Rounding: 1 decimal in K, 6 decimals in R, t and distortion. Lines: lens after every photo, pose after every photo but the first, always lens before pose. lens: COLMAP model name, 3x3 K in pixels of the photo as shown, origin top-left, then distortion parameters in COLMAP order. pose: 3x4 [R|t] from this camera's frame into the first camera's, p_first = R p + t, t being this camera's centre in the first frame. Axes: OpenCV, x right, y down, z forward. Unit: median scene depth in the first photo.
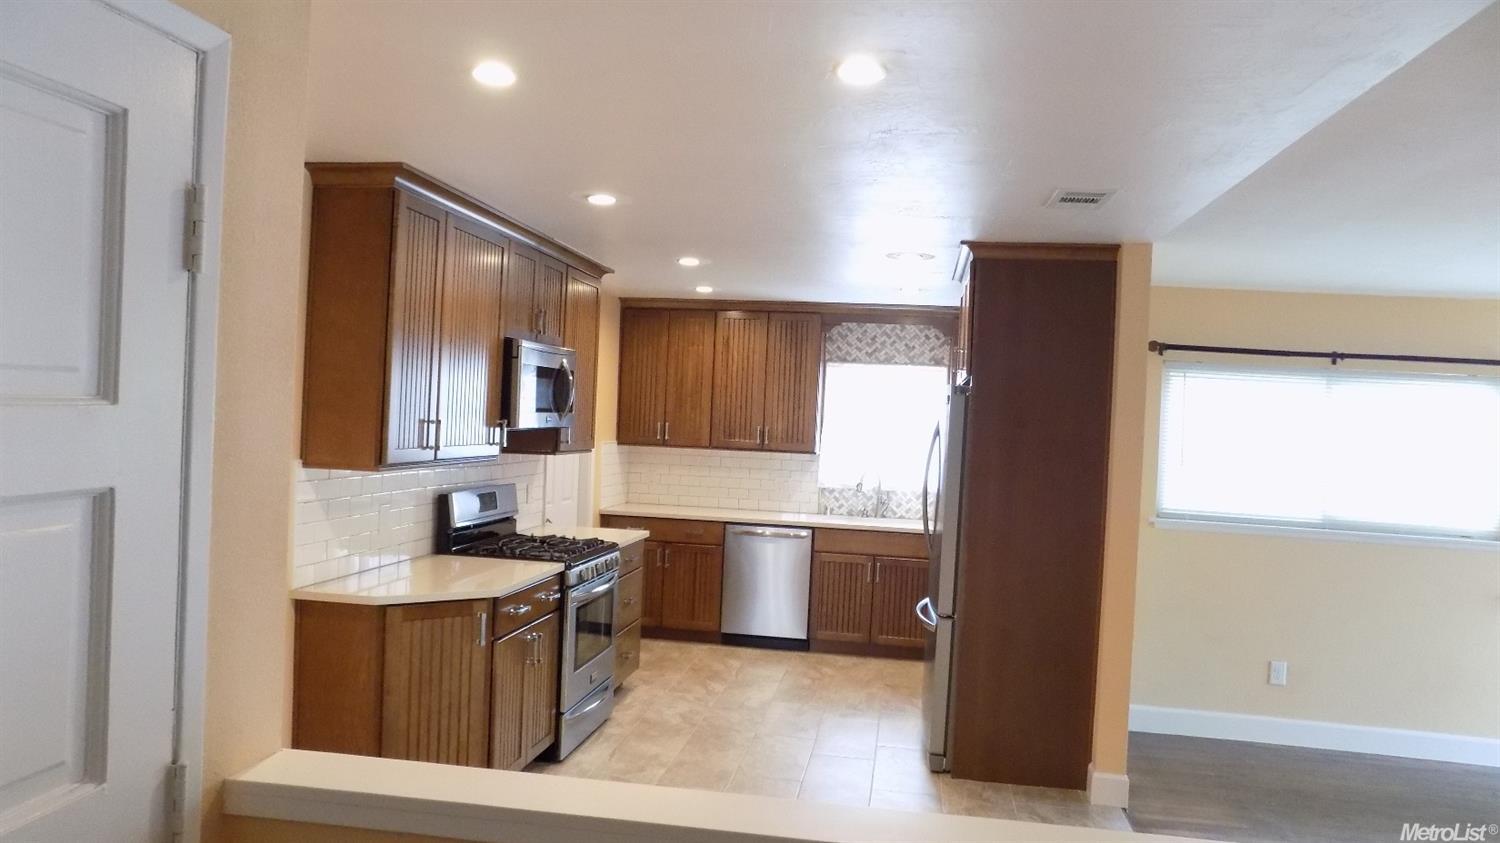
lens RADIAL K [[1024.1, 0, 750.0], [0, 1024.1, 421.5], [0, 0, 1]] dist [-0.079942, 0.000907]
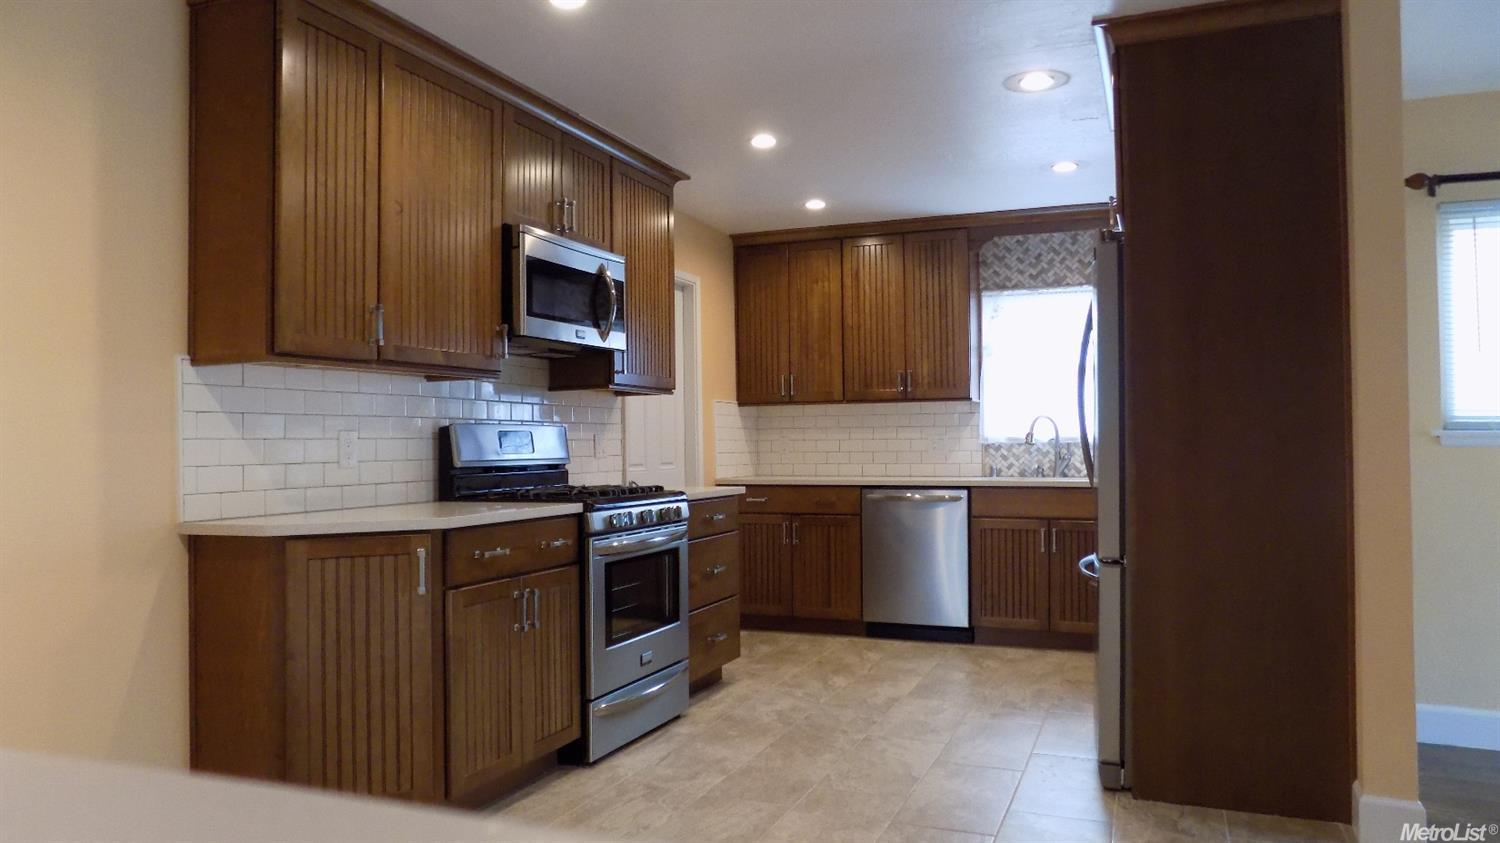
lens RADIAL K [[1013.3, 0, 750.0], [0, 1013.3, 421.5], [0, 0, 1]] dist [-0.051385, 0.004215]
pose [[0.972593, -0.058486, -0.225037, 0.088476], [0.050919, 0.997930, -0.039285, 0.086376], [0.226869, 0.026750, 0.973558, 0.214262]]
